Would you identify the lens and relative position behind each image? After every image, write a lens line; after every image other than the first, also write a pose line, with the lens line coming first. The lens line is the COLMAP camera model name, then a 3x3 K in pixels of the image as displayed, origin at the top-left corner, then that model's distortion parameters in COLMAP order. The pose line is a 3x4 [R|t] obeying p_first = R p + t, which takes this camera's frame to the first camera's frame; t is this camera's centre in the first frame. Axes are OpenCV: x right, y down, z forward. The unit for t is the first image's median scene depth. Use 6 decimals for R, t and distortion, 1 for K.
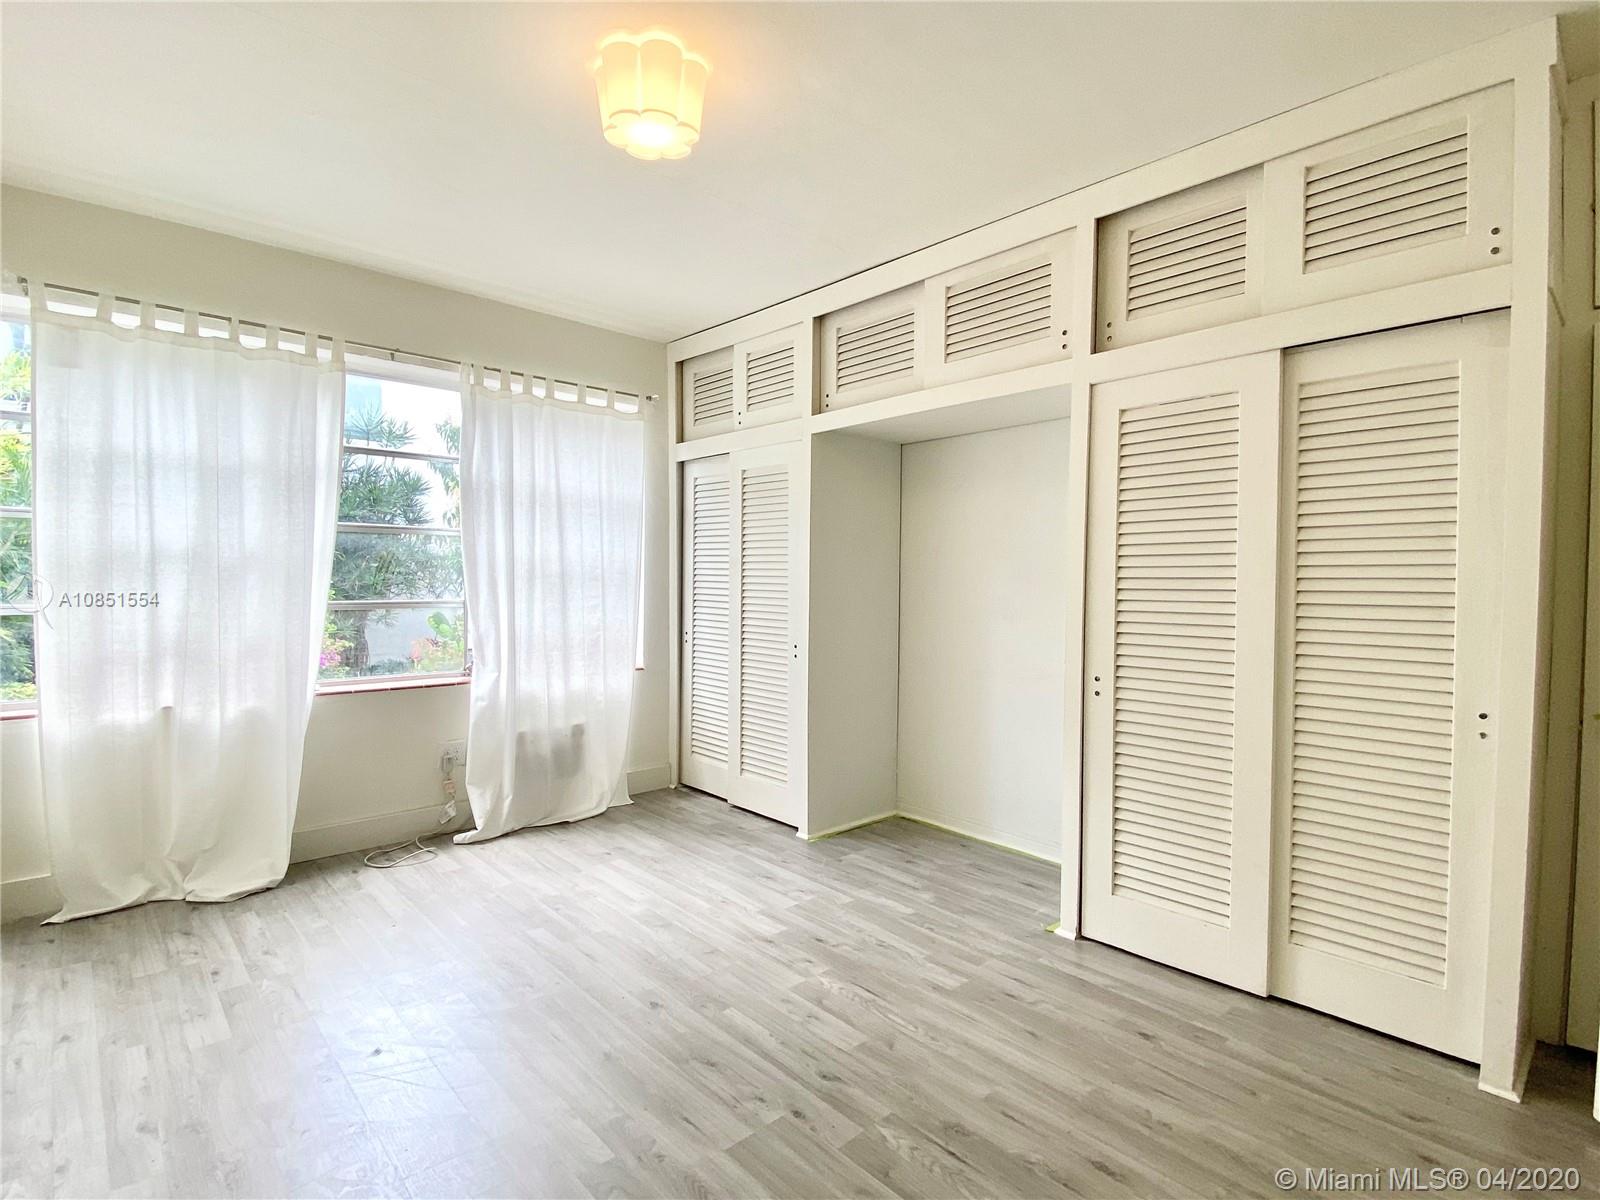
lens RADIAL K [[799.7, 0, 788.6], [0, 799.7, 598.8], [0, 0, 1]] dist [-0.000602, -0.008346]
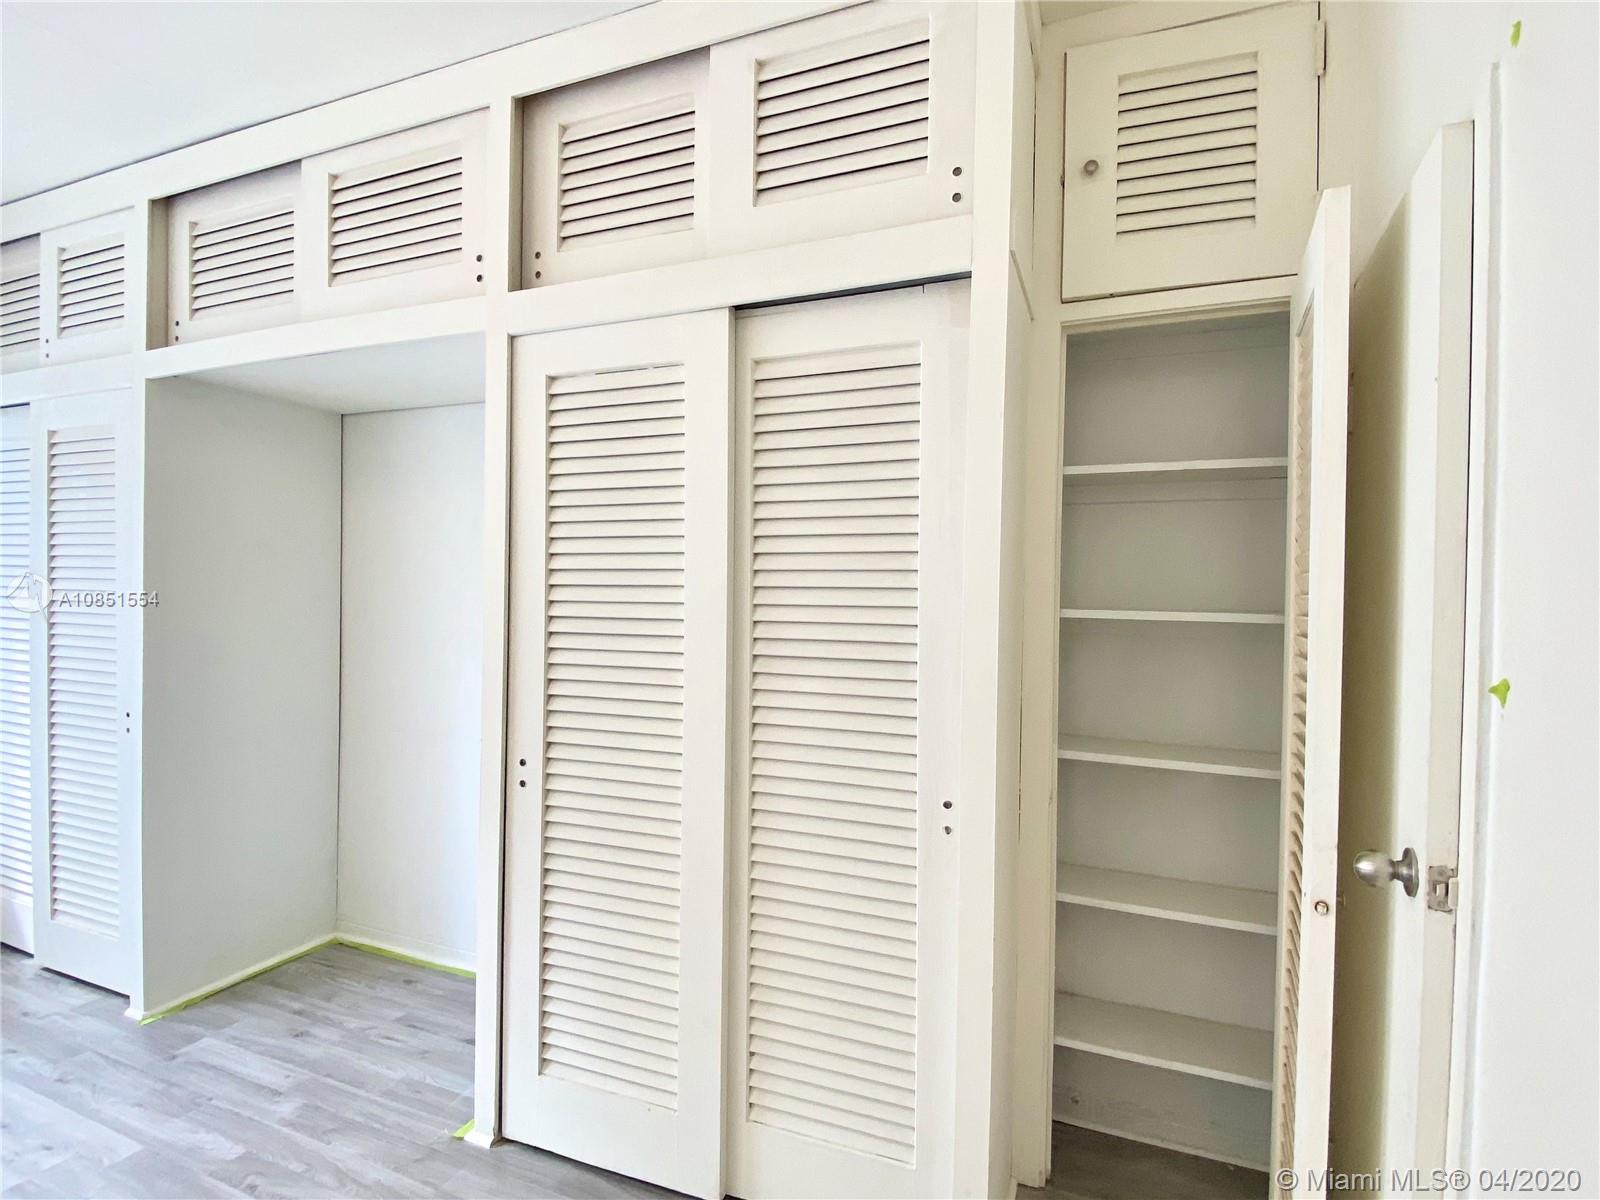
lens RADIAL K [[837.1, 0, 792.4], [0, 837.1, 603.5], [0, 0, 1]] dist [0.030797, -0.023578]
pose [[0.902285, -0.000923, 0.431139, 0.283007], [0.003403, 0.999982, -0.004982, -0.032872], [-0.431127, 0.005962, 0.902272, 0.239773]]
